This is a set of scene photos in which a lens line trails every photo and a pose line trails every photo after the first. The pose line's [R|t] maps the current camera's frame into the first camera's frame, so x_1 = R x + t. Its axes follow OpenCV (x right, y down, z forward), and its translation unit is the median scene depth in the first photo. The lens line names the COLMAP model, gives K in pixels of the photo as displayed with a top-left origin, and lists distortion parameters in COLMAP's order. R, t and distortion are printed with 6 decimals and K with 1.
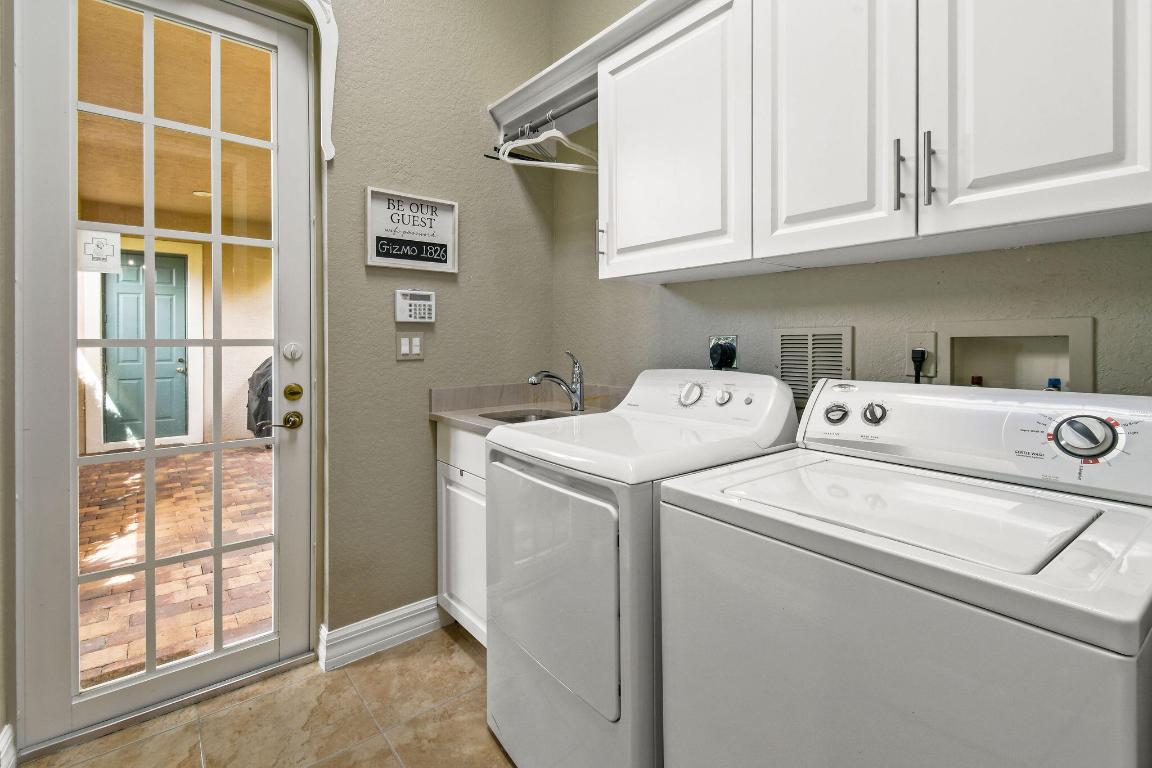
lens RADIAL K [[519.7, 0, 564.7], [0, 519.7, 343.1], [0, 0, 1]] dist [0.001159, -0.001602]
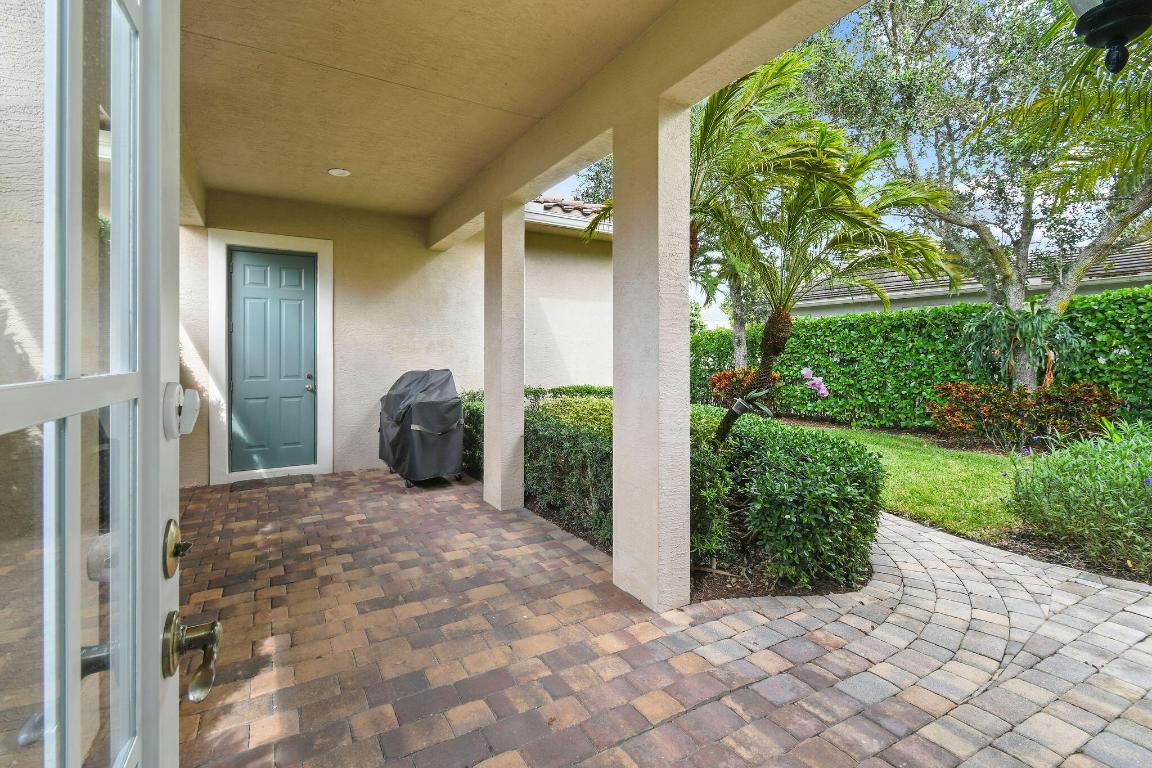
lens RADIAL K [[519.7, 0, 566.3], [0, 519.7, 354.9], [0, 0, 1]] dist [0.001159, -0.001602]
pose [[0.988859, 0.006377, -0.148720, -0.208344], [-0.006247, 0.999980, 0.001341, -0.006686], [0.148725, -0.000397, 0.988878, 0.232957]]
